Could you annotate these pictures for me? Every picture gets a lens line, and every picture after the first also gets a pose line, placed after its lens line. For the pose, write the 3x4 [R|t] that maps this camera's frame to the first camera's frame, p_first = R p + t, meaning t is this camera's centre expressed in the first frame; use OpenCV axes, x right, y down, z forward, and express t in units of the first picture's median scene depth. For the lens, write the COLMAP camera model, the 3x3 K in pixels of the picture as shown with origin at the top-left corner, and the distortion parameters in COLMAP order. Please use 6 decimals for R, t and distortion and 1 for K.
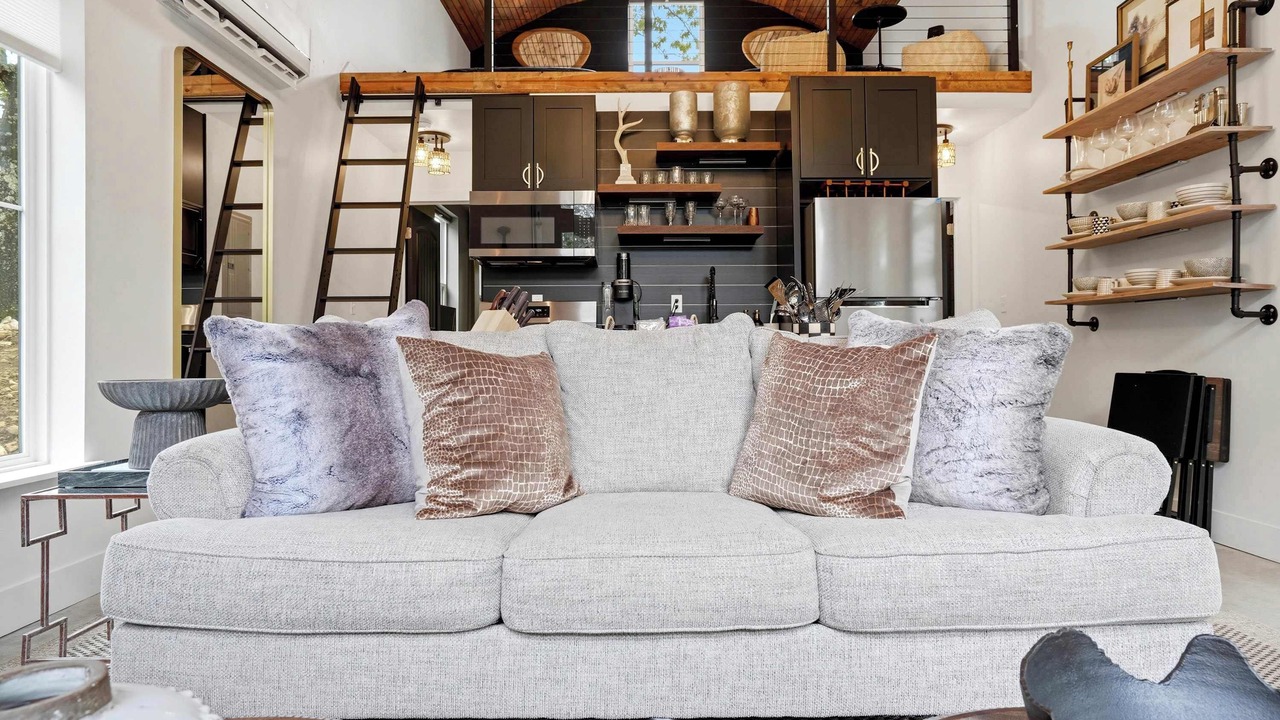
lens RADIAL K [[727.9, 0, 637.9], [0, 727.9, 343.1], [0, 0, 1]] dist [-0.038944, 0.032217]
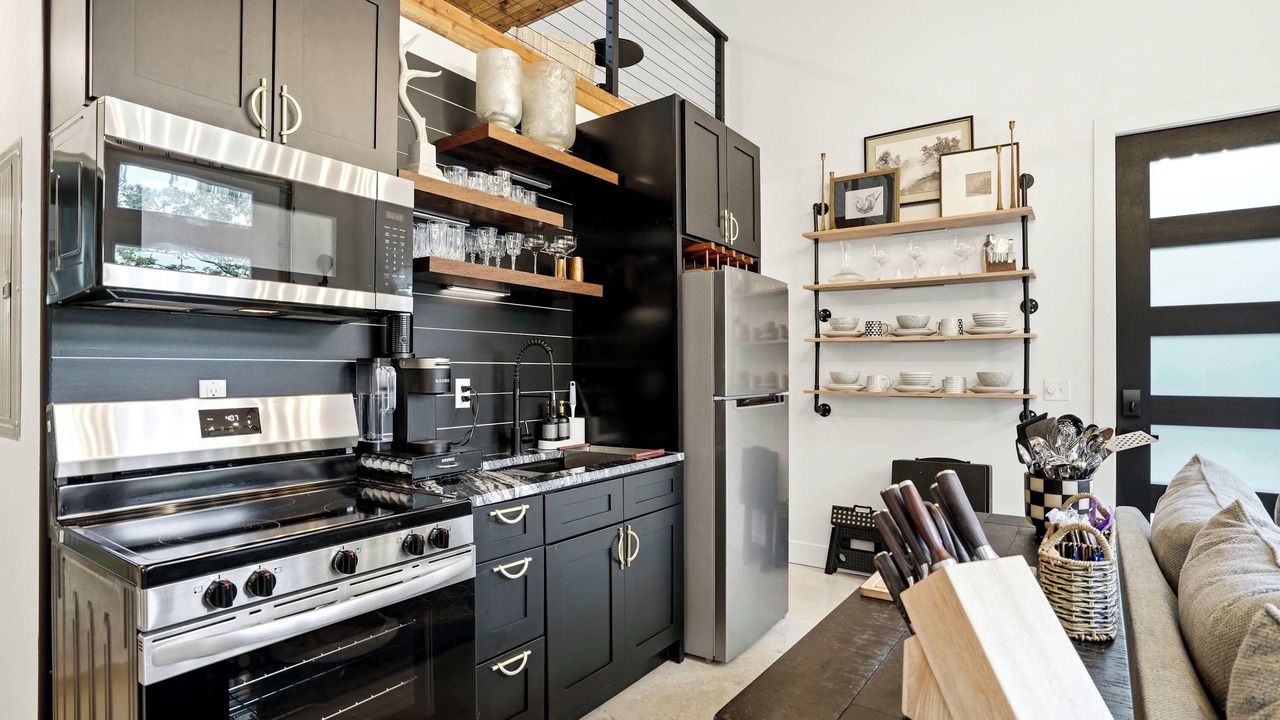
lens RADIAL K [[651.6, 0, 639.4], [0, 651.6, 368.4], [0, 0, 1]] dist [-0.057464, 0.036098]
pose [[0.579342, 0.008677, 0.815038, -0.350640], [-0.011495, 0.999931, -0.002475, -0.086946], [-0.815003, -0.007935, 0.579402, 0.653391]]
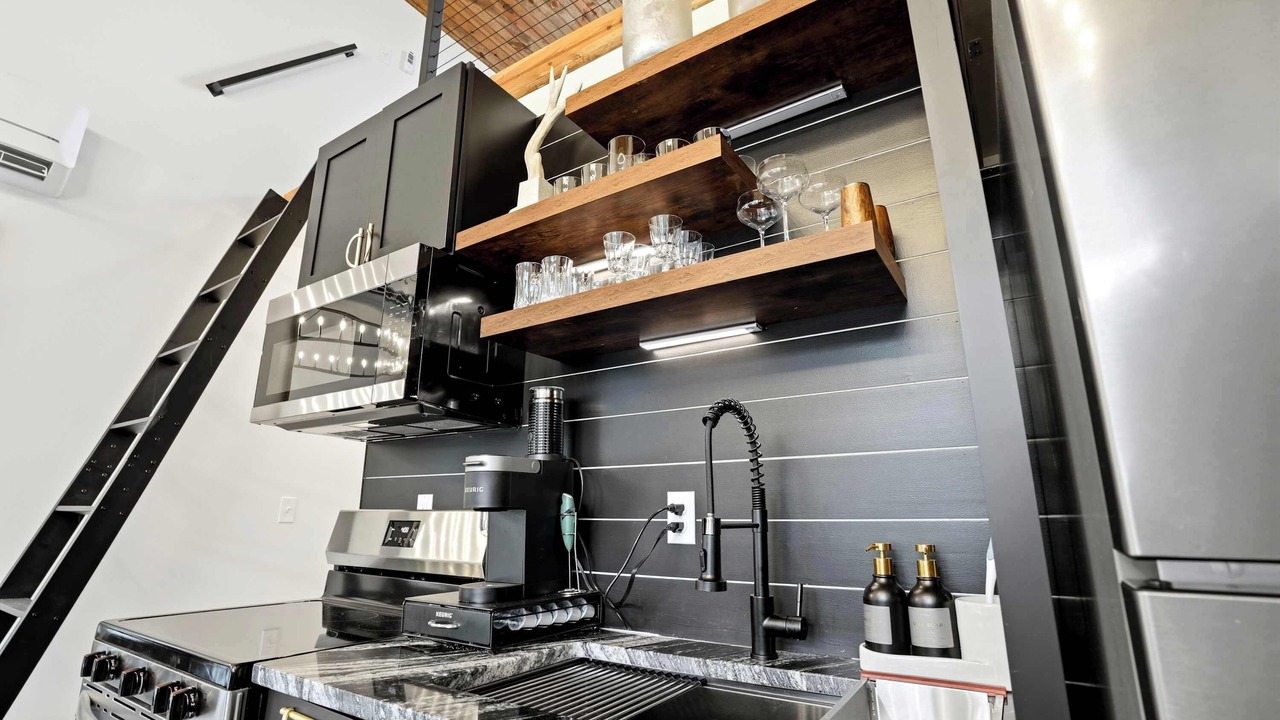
lens RADIAL K [[607.2, 0, 641.2], [0, 607.2, 373.3], [0, 0, 1]] dist [-0.064789, 0.030458]
pose [[0.826434, -0.123086, -0.549414, 0.235373], [-0.001060, 0.975470, -0.220130, -0.066363], [0.563032, 0.182505, 0.806032, 0.862764]]
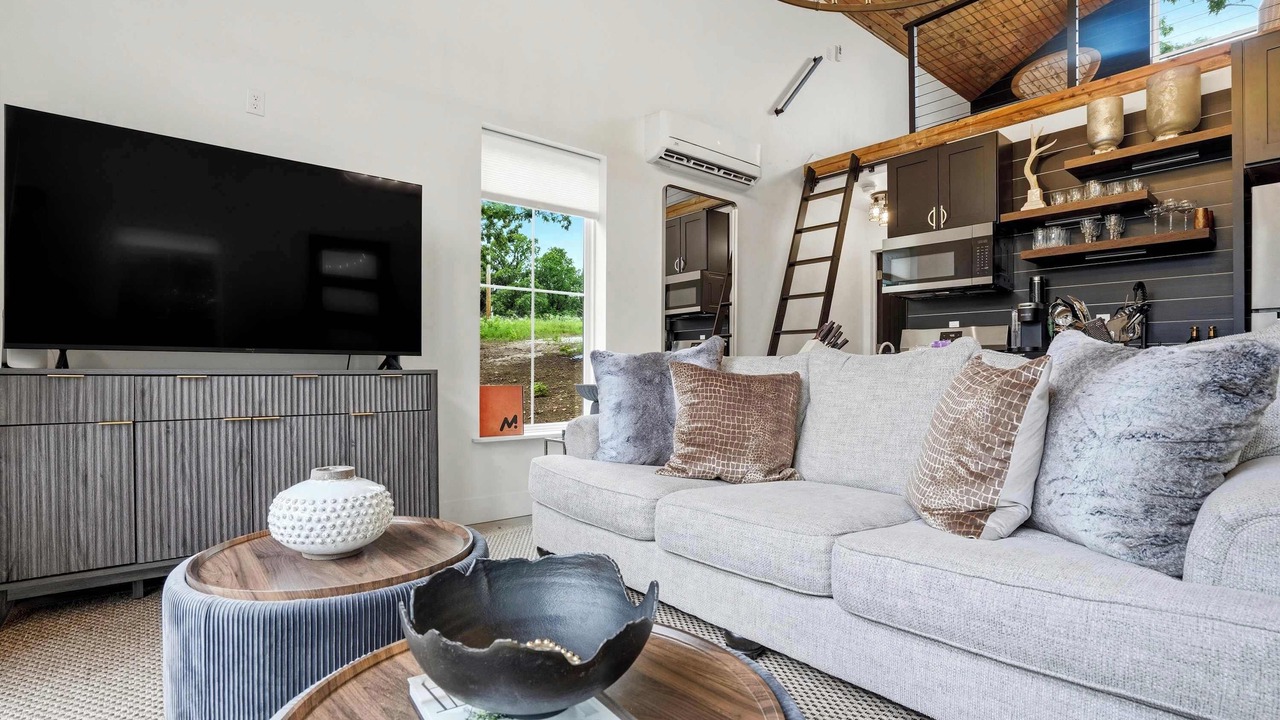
lens RADIAL K [[607.2, 0, 641.2], [0, 607.2, 373.3], [0, 0, 1]] dist [-0.064789, 0.030458]
pose [[0.642450, 0.011324, -0.766244, 0.297964], [0.000953, 0.999878, 0.015575, -0.001278], [0.766327, -0.010736, 0.642361, 0.044175]]
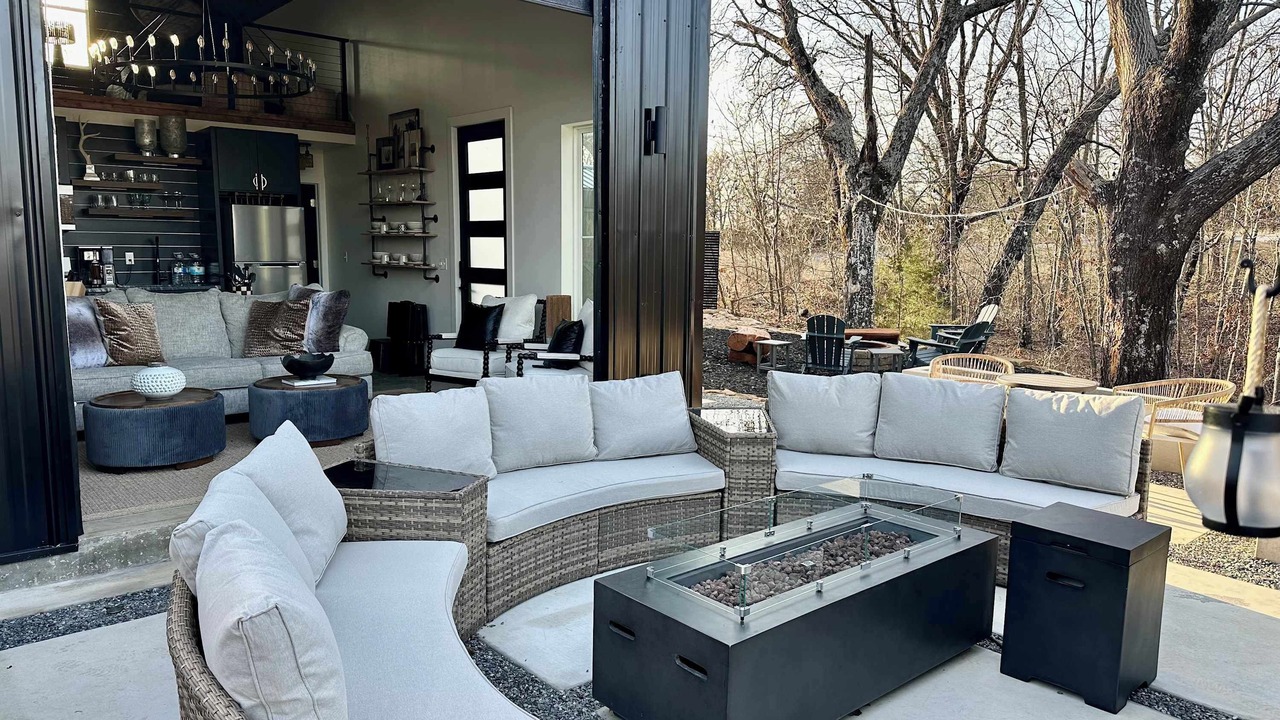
lens RADIAL K [[930.1, 0, 637.9], [0, 930.1, 387.3], [0, 0, 1]] dist [-0.001265, -0.000875]
pose [[0.743086, -0.075380, 0.664937, -0.530574], [-0.019926, 0.990703, 0.134578, -0.084158], [-0.668899, -0.113253, 0.734675, -1.303883]]
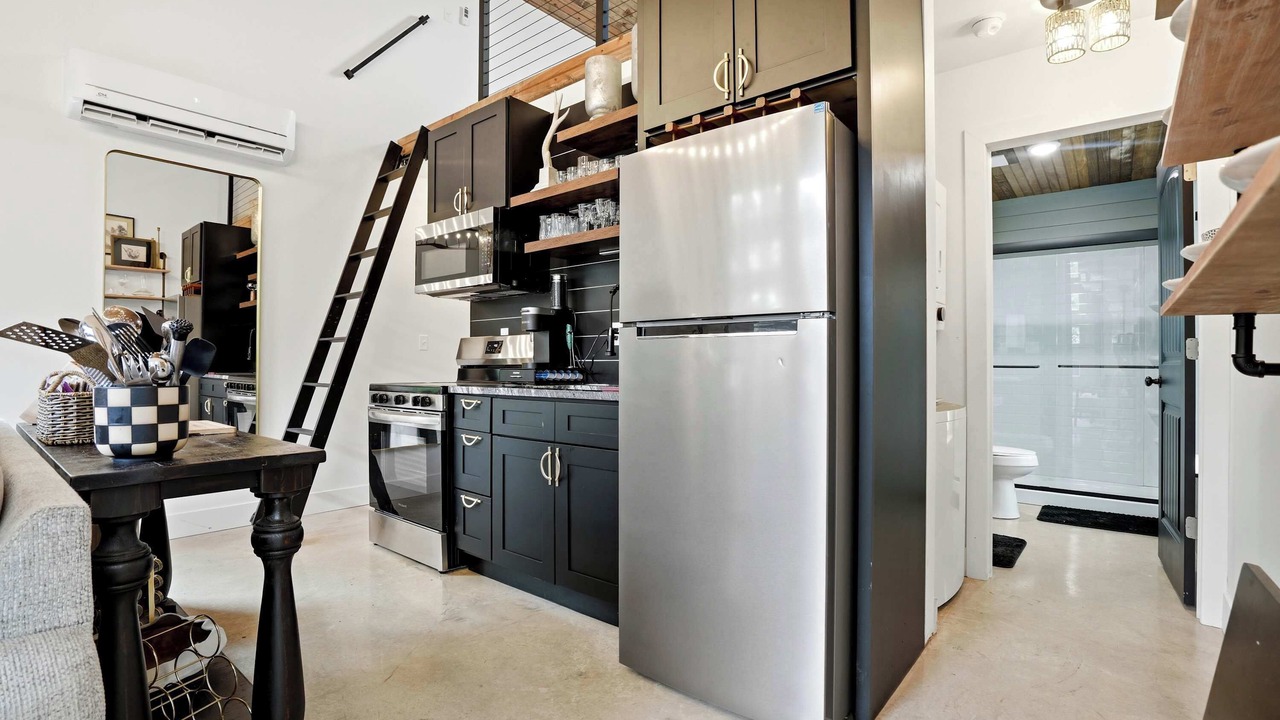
lens RADIAL K [[608.2, 0, 640.0], [0, 608.2, 360.0], [0, 0, 1]] dist [-0.062368, 0.031300]
pose [[0.759409, 0.000793, -0.650613, 0.567954], [0.003230, 0.999982, 0.004989, -0.033649], [0.650605, -0.005891, 0.759393, 0.609037]]
